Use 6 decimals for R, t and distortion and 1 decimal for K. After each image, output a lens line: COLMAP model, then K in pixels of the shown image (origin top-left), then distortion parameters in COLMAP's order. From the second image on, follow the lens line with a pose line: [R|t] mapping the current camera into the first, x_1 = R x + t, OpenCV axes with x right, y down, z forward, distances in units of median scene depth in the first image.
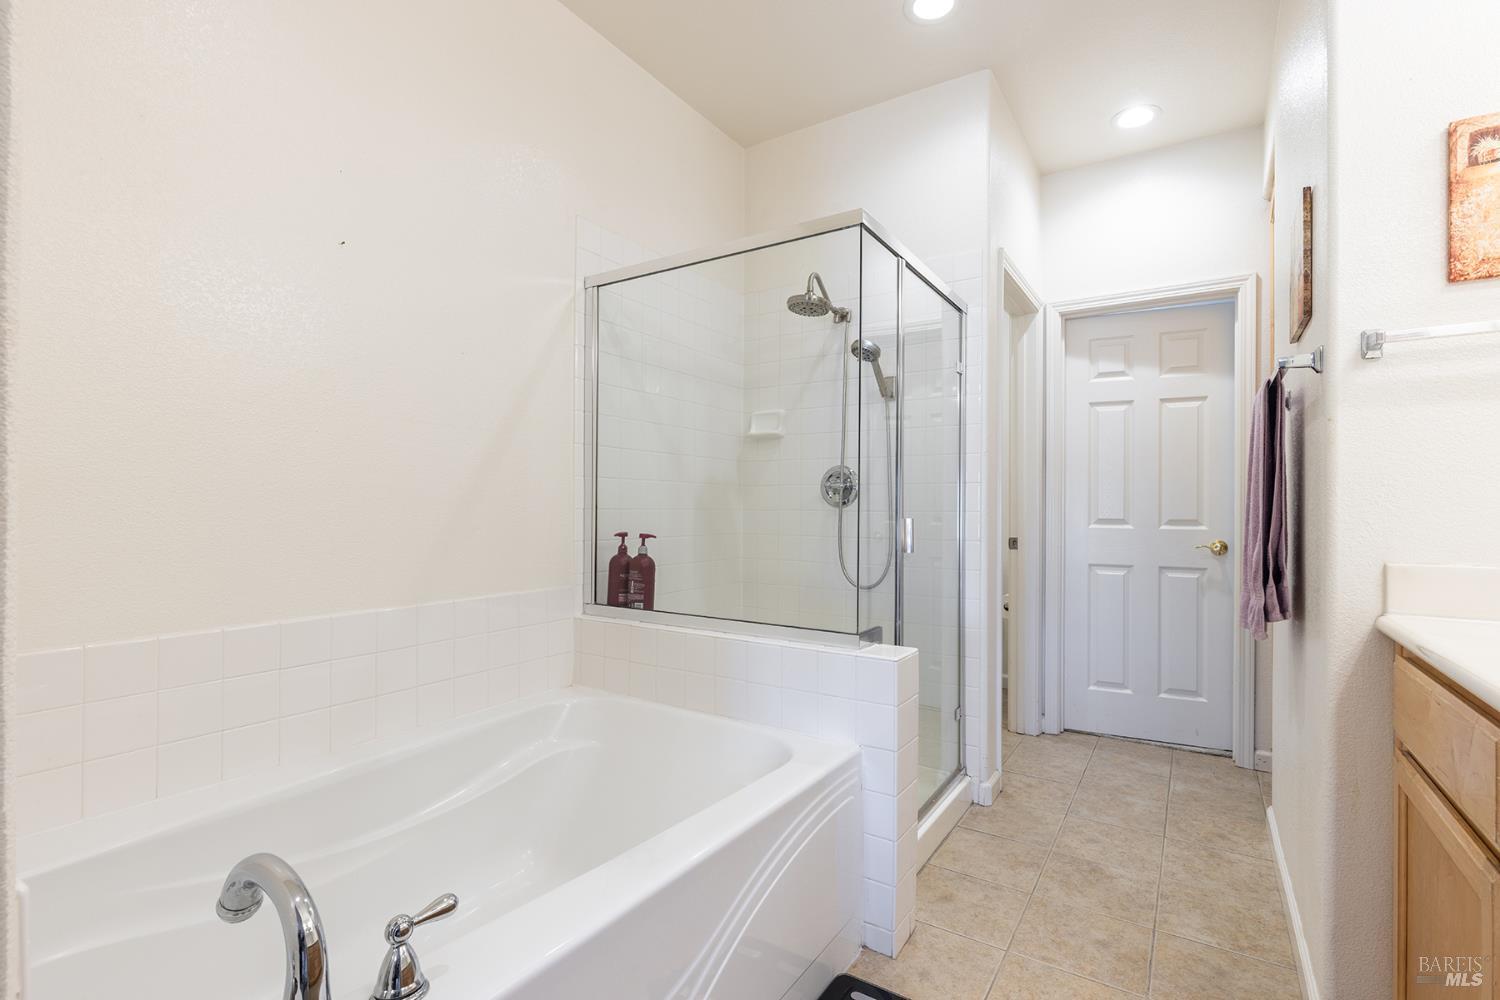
lens RADIAL K [[695.0, 0, 754.7], [0, 695.0, 504.2], [0, 0, 1]] dist [-0.001812, 0.000373]
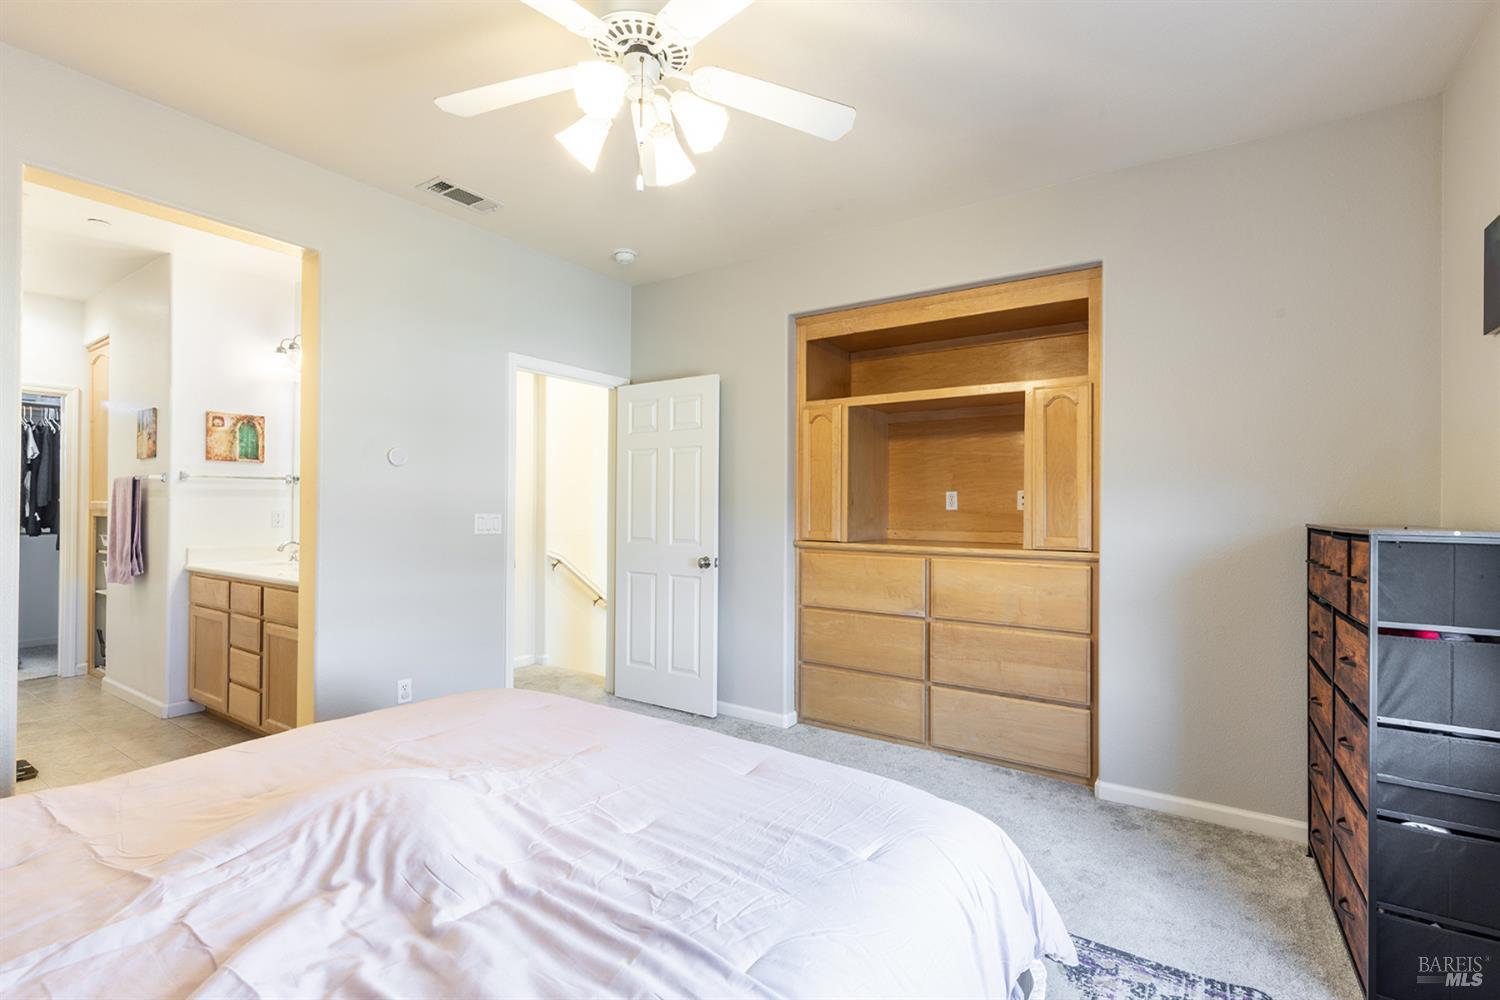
lens RADIAL K [[669.9, 0, 759.4], [0, 669.9, 505.9], [0, 0, 1]] dist [0.003929, 0.000433]
pose [[0.023410, 0.004026, 0.999718, -1.566900], [-0.005864, 0.999975, -0.003890, -0.078973], [-0.999709, -0.005771, 0.023433, -1.251437]]
